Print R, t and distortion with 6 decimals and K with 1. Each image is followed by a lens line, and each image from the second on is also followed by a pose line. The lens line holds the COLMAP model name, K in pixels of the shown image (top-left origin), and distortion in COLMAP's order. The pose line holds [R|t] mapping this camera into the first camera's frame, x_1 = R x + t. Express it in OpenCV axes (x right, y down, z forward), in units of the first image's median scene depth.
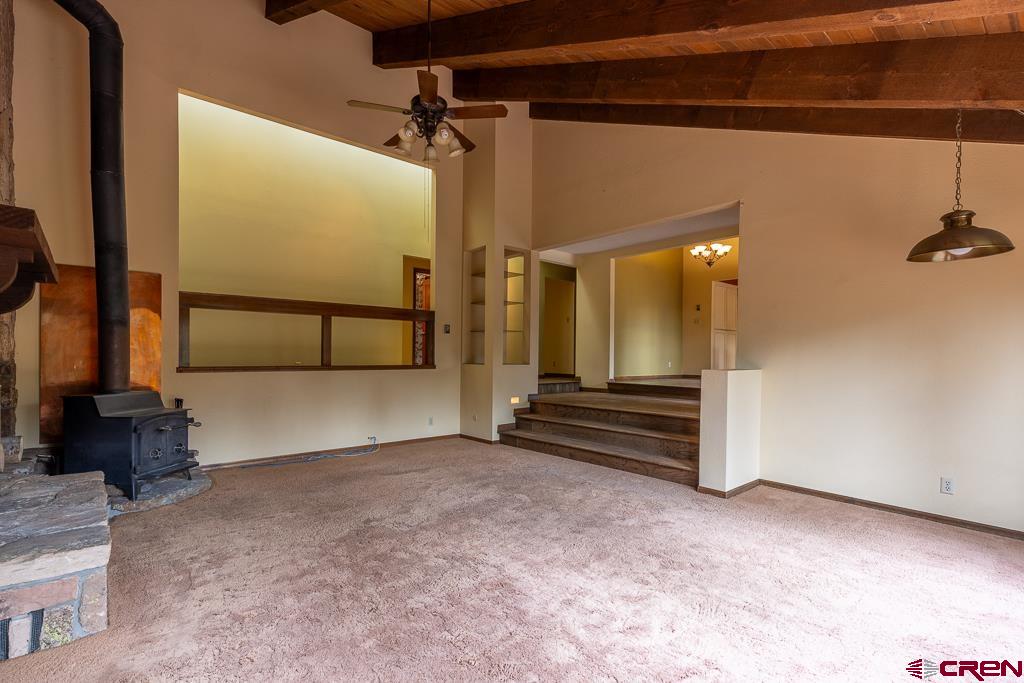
lens RADIAL K [[467.7, 0, 506.3], [0, 467.7, 348.3], [0, 0, 1]] dist [0.002004, -0.000059]
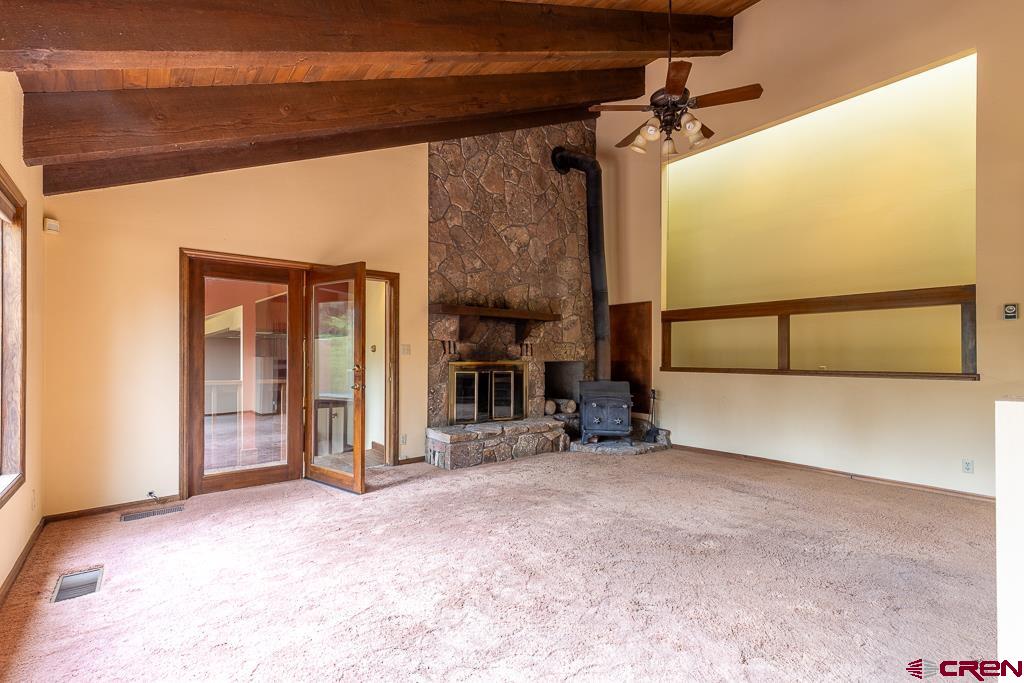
lens RADIAL K [[467.7, 0, 503.4], [0, 467.7, 348.4], [0, 0, 1]] dist [0.002004, -0.000059]
pose [[-0.049541, -0.024712, -0.998466, 0.566696], [0.011780, 0.999610, -0.025324, 0.012375], [0.998703, -0.013016, -0.049230, 0.502497]]
